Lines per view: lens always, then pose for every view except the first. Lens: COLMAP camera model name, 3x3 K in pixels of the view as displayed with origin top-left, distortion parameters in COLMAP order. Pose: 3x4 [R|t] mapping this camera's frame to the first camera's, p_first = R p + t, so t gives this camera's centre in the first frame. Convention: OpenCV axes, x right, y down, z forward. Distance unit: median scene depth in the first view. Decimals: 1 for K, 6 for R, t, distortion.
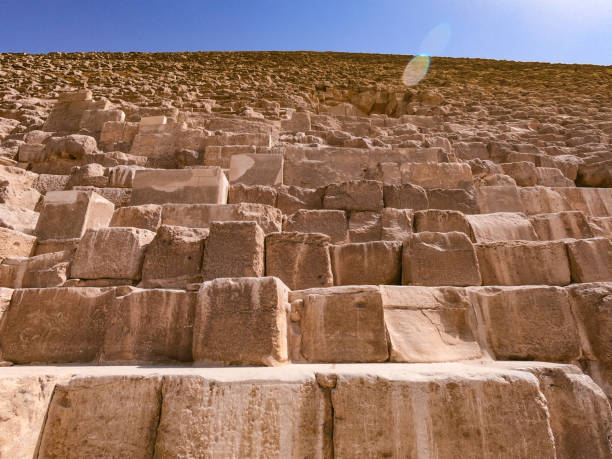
lens RADIAL K [[240.8, 0, 290.5], [0, 240.8, 236.0], [0, 0, 1]] dist [0.003002, 0.000081]
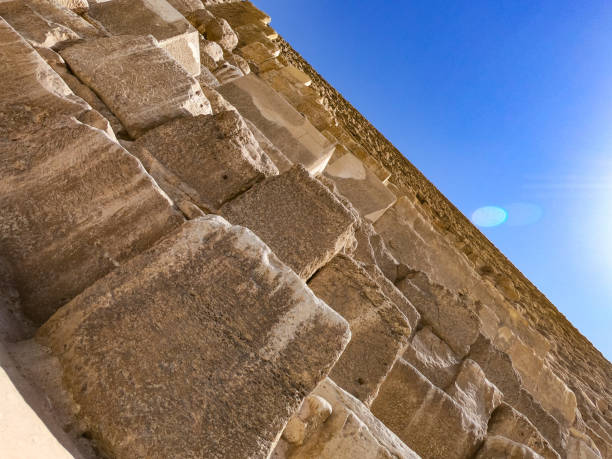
lens RADIAL K [[240.8, 0, 290.5], [0, 240.8, 236.0], [0, 0, 1]] dist [0.003002, 0.000081]
pose [[0.698545, 0.708649, -0.099257, -0.169206], [-0.713039, 0.677701, -0.179713, 0.175060], [-0.060087, 0.196311, 0.978699, 0.490221]]
